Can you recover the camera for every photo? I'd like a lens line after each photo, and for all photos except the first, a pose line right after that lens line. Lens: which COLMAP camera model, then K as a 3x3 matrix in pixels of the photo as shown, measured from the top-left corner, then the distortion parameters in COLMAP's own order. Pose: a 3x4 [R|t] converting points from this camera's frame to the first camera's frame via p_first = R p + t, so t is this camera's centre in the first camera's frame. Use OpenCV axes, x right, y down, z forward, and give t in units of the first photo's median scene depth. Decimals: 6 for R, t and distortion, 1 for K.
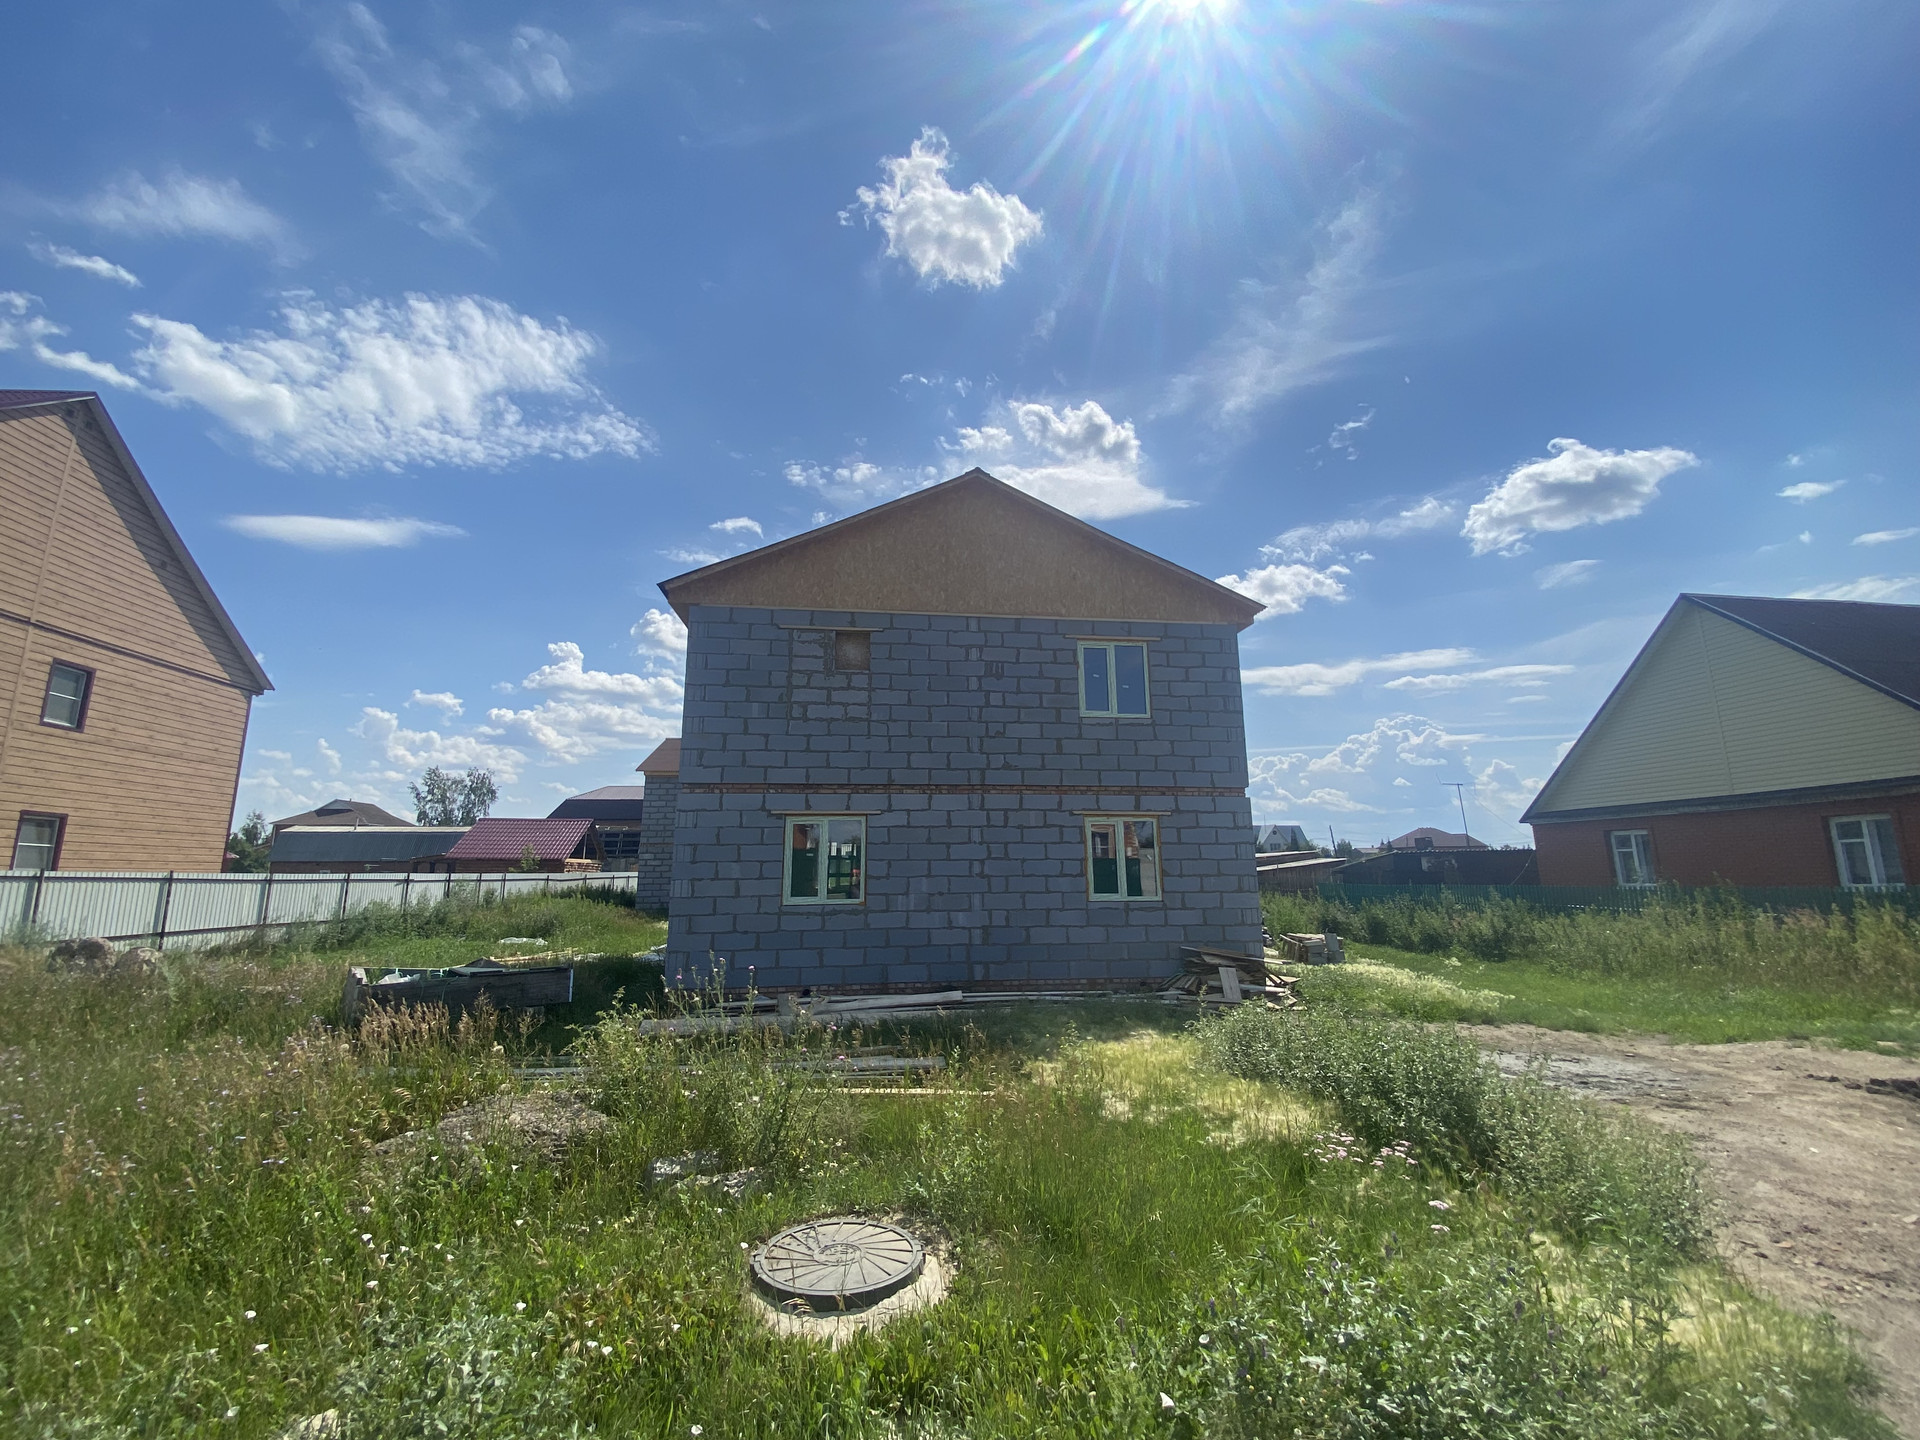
lens RADIAL K [[788.3, 0, 958.6], [0, 788.3, 711.2], [0, 0, 1]] dist [0.060276, -0.043528]
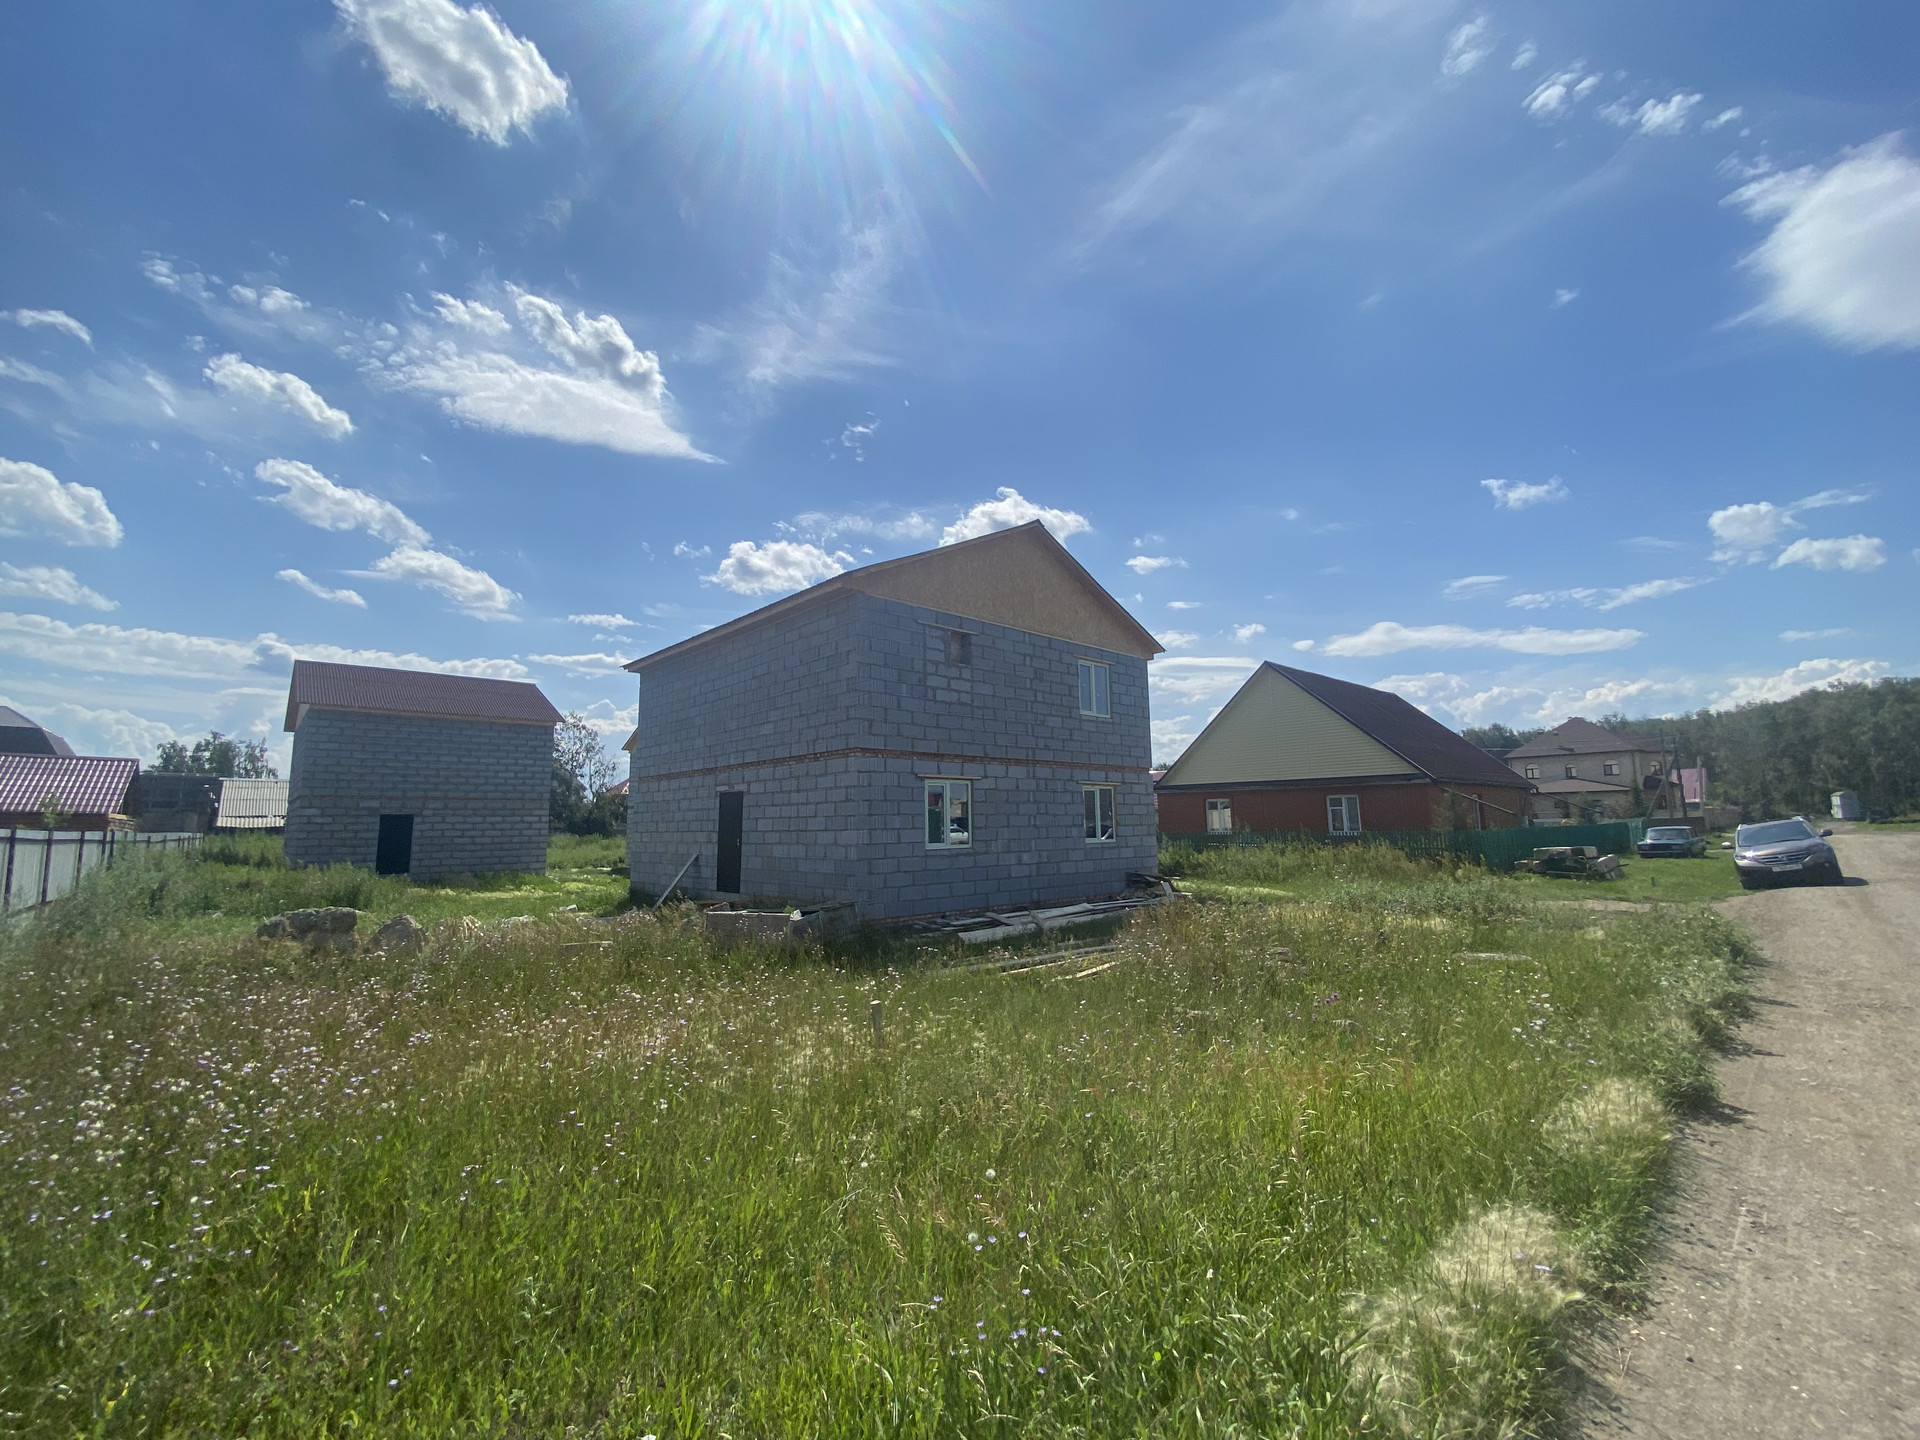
lens RADIAL K [[776.3, 0, 958.2], [0, 776.3, 705.3], [0, 0, 1]] dist [0.046341, -0.031544]
pose [[0.822662, 0.083362, 0.562386, -0.833574], [-0.106945, 0.994224, 0.009067, 0.002043], [-0.558381, -0.067604, 0.826825, -0.022455]]
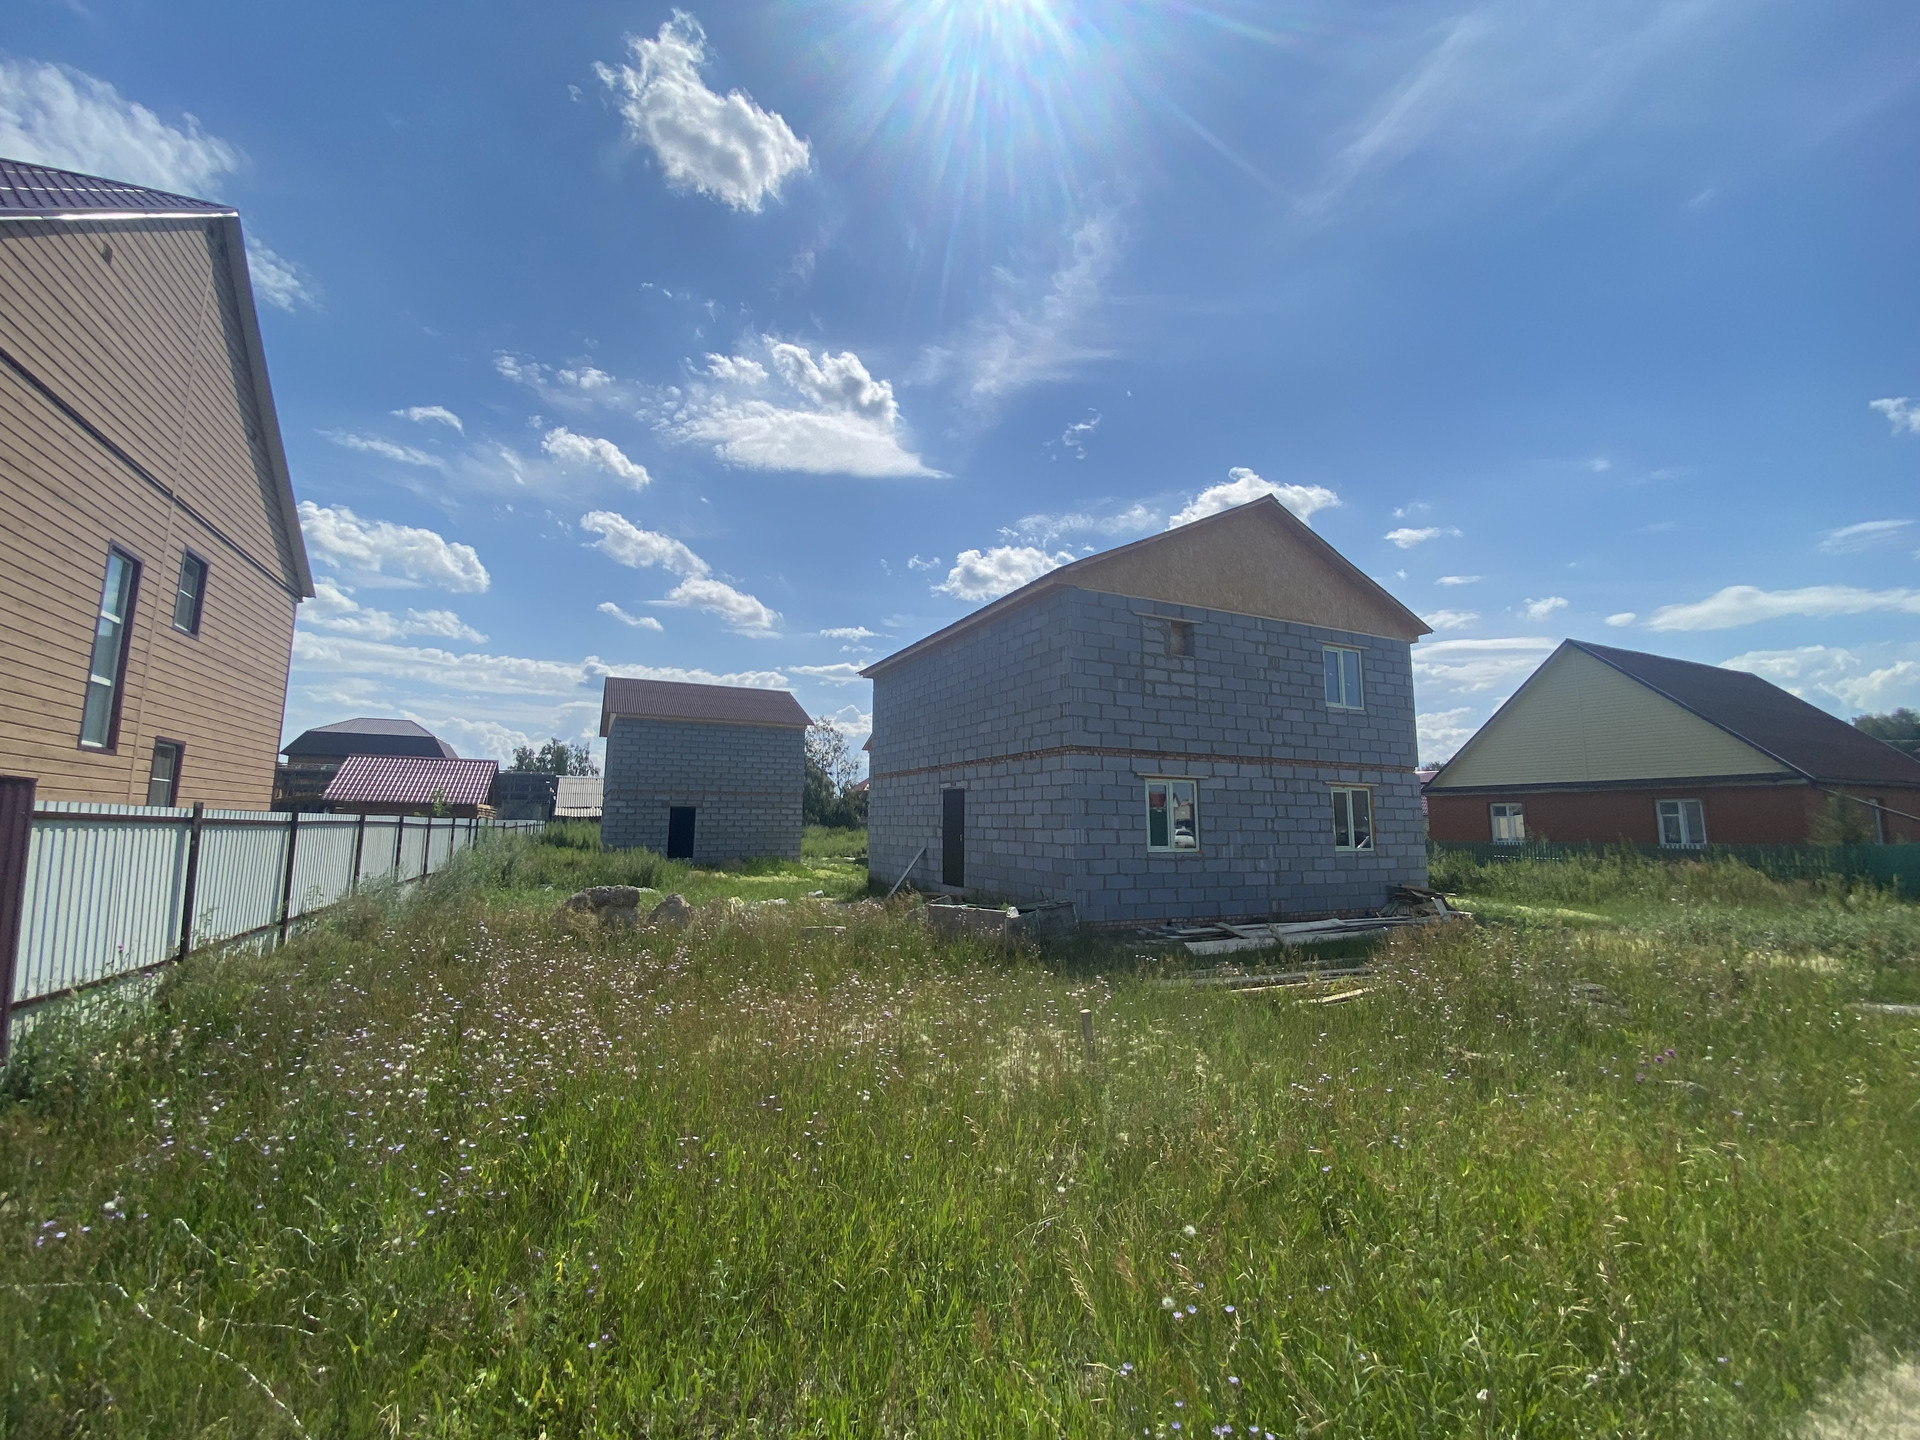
lens RADIAL K [[778.6, 0, 962.6], [0, 778.6, 715.6], [0, 0, 1]] dist [0.030222, -0.026419]
pose [[0.948788, 0.058279, 0.310491, -0.806229], [-0.076911, 0.995877, 0.048096, 0.005778], [-0.306408, -0.069513, 0.949359, -0.005456]]
